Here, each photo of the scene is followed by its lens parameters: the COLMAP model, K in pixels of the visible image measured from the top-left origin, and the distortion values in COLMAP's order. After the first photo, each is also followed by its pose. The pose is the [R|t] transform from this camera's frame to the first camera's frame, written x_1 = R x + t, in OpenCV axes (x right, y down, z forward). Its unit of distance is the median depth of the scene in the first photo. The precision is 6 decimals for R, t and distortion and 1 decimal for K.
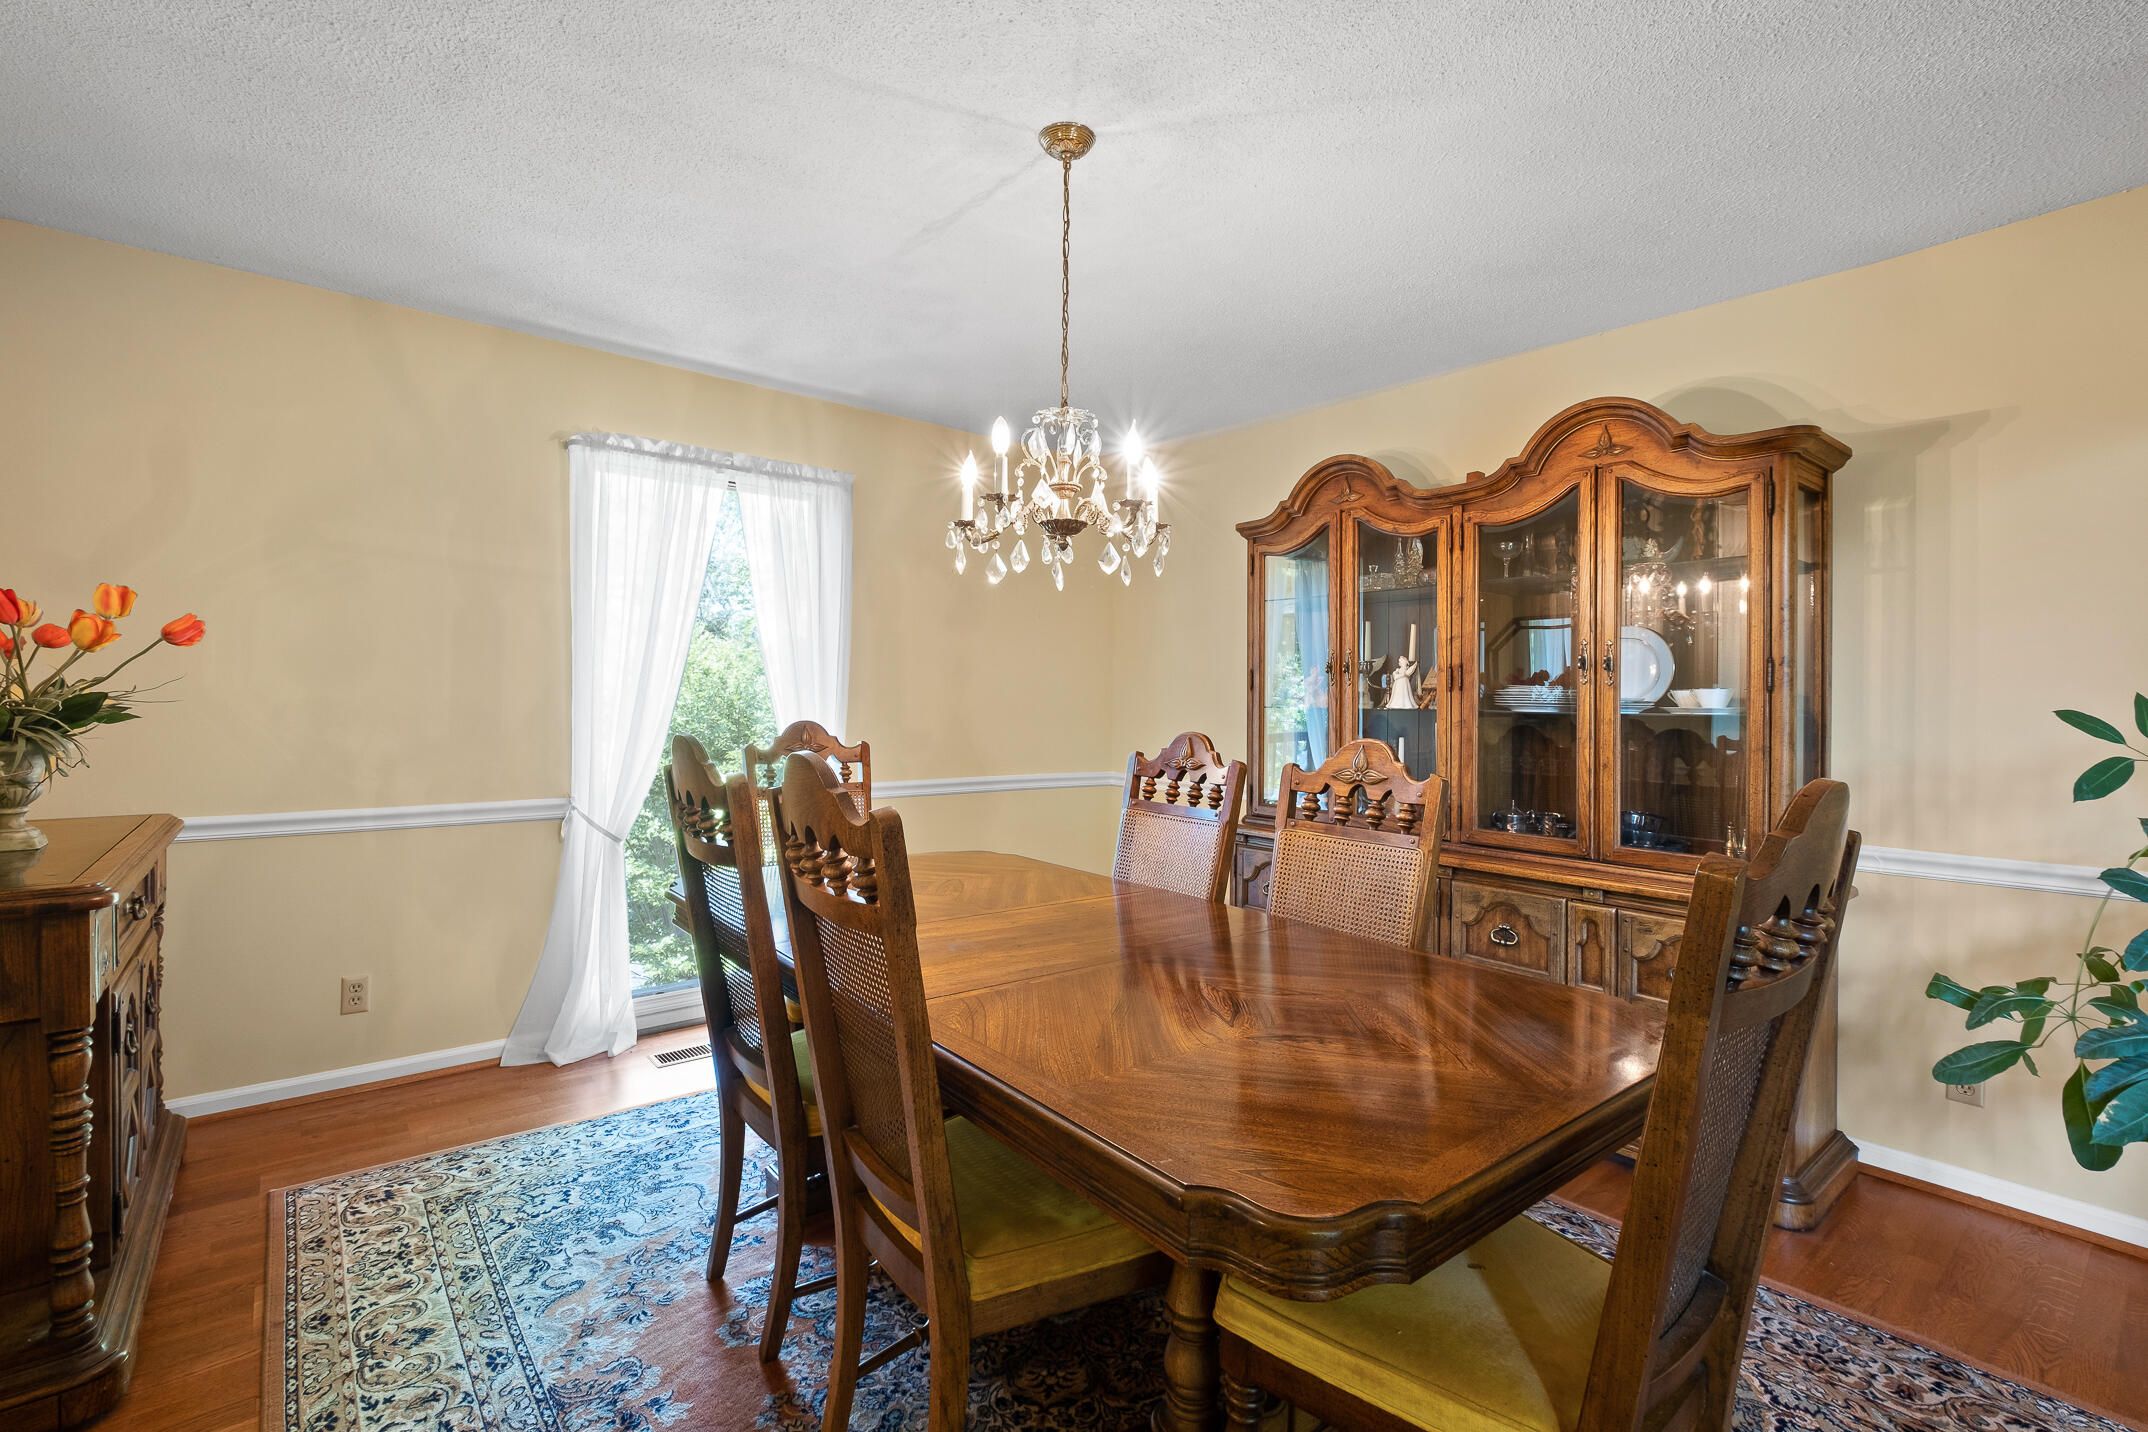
lens RADIAL K [[944.4, 0, 1079.2], [0, 944.4, 707.5], [0, 0, 1]] dist [-0.003077, -0.000617]
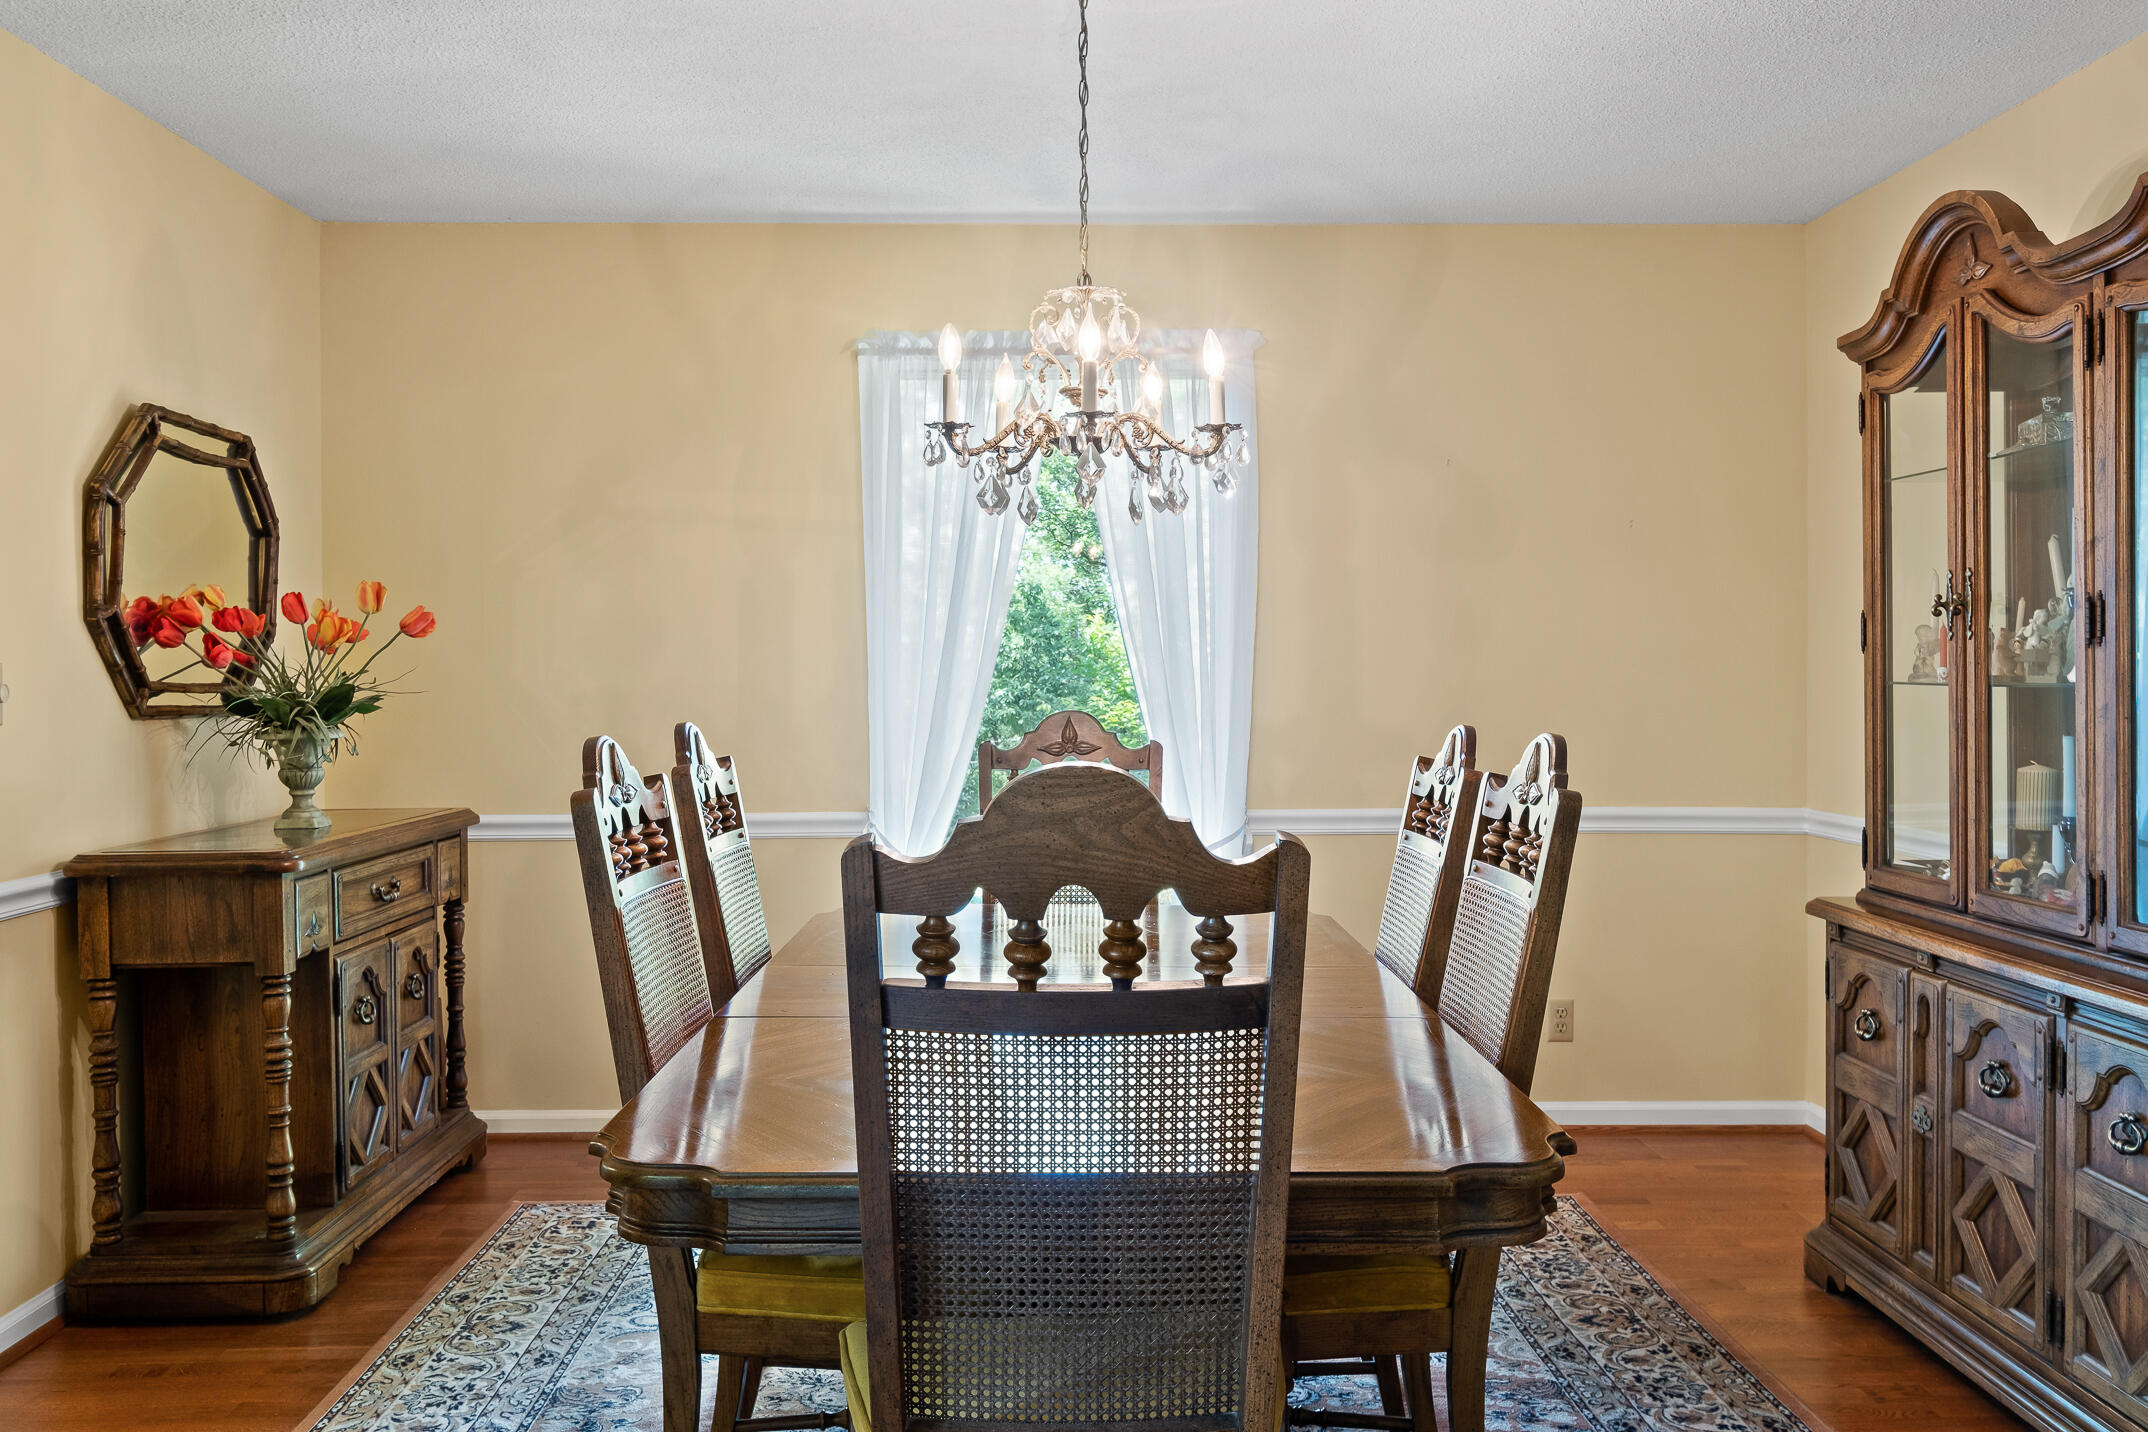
lens RADIAL K [[1835.3, 0, 1074.0], [0, 1835.3, 716.0], [0, 0, 1]] dist [0.008803, 0.012332]
pose [[0.793814, -0.000592, -0.608161, 0.864330], [0.009176, 0.999897, 0.011004, 0.004450], [0.608092, -0.014315, 0.793738, -0.156888]]
